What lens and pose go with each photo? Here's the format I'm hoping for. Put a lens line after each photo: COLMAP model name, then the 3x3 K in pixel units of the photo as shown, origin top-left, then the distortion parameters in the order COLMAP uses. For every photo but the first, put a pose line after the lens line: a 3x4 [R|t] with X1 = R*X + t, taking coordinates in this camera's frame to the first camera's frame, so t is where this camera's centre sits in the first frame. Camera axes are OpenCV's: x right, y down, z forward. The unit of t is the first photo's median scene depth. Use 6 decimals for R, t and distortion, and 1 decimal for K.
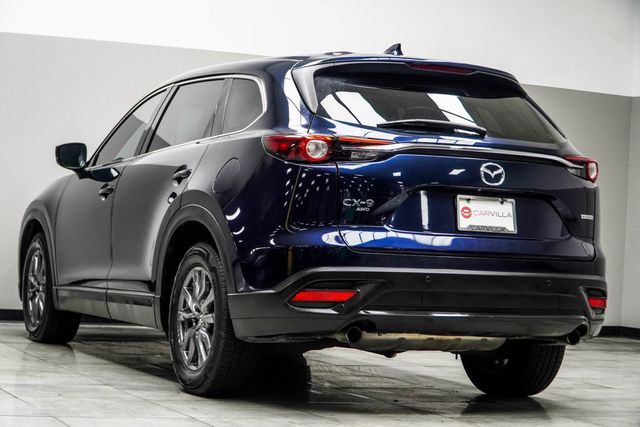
lens RADIAL K [[1353.9, 0, 319.4], [0, 1353.9, 213.8], [0, 0, 1]] dist [-0.032222, 0.000000]
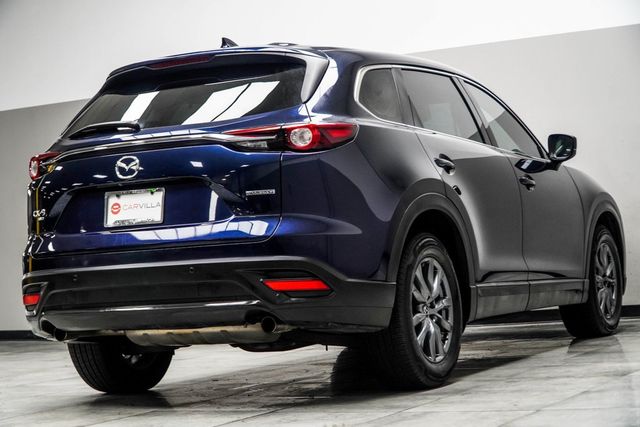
lens RADIAL K [[1353.9, 0, 319.3], [0, 1353.9, 208.4], [0, 0, 1]] dist [-0.032222, 0.000000]
pose [[0.595670, -0.101023, -0.796851, 1.003526], [0.108308, 0.993101, -0.044939, 0.060986], [0.795894, -0.059537, 0.602502, 0.508243]]
